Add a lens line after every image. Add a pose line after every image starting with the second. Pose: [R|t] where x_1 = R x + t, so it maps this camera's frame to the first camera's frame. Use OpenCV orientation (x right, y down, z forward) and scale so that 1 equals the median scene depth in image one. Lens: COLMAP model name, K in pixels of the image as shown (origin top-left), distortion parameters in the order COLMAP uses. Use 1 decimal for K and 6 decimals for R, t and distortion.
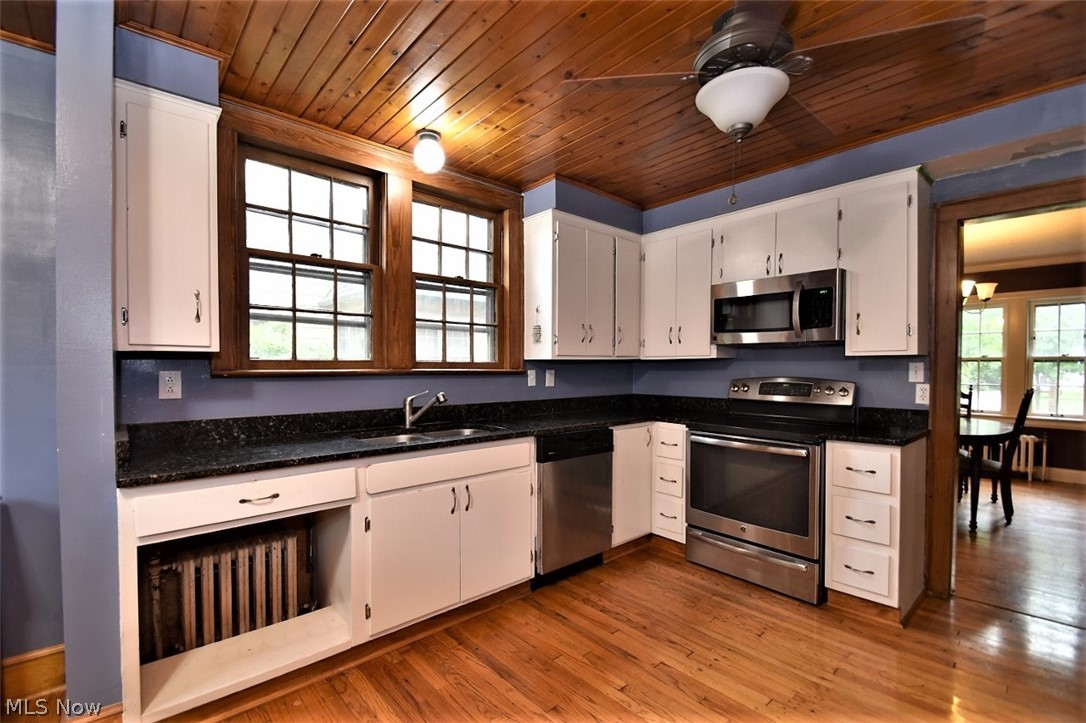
lens RADIAL K [[485.3, 0, 544.1], [0, 485.3, 370.9], [0, 0, 1]] dist [-0.000533, -0.000386]
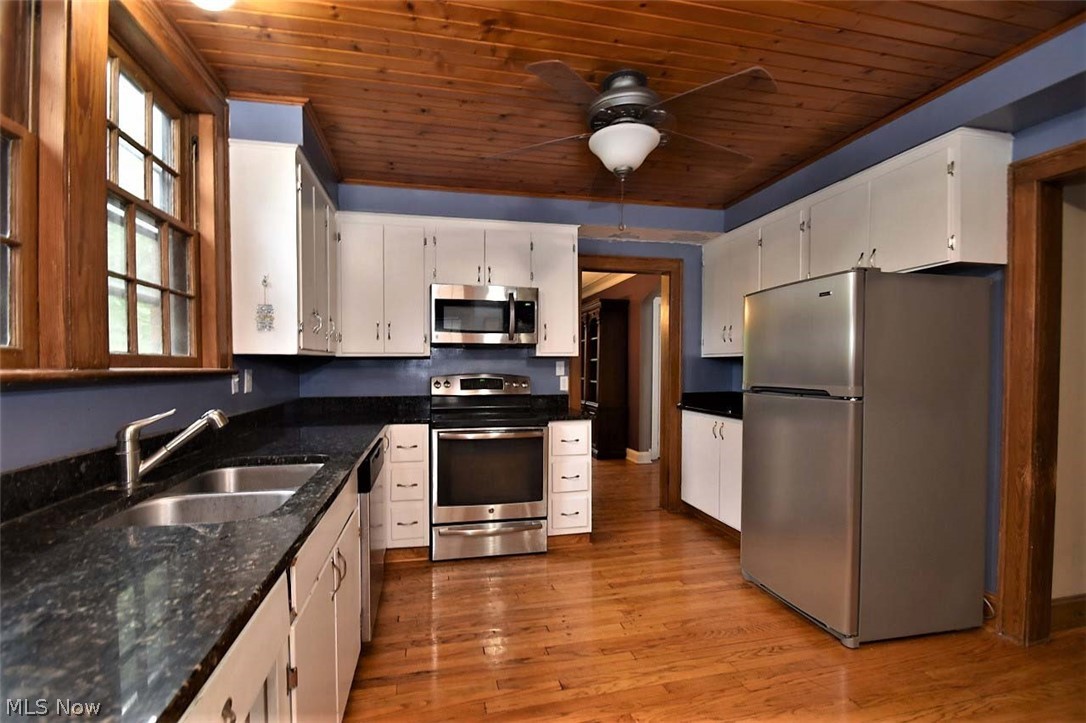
lens RADIAL K [[468.8, 0, 539.6], [0, 468.8, 371.1], [0, 0, 1]] dist [0.001187, -0.000079]
pose [[0.486101, -0.012700, 0.873810, -0.422931], [0.008058, 0.999917, 0.010050, -0.002594], [-0.873866, 0.002156, 0.486163, 0.345802]]
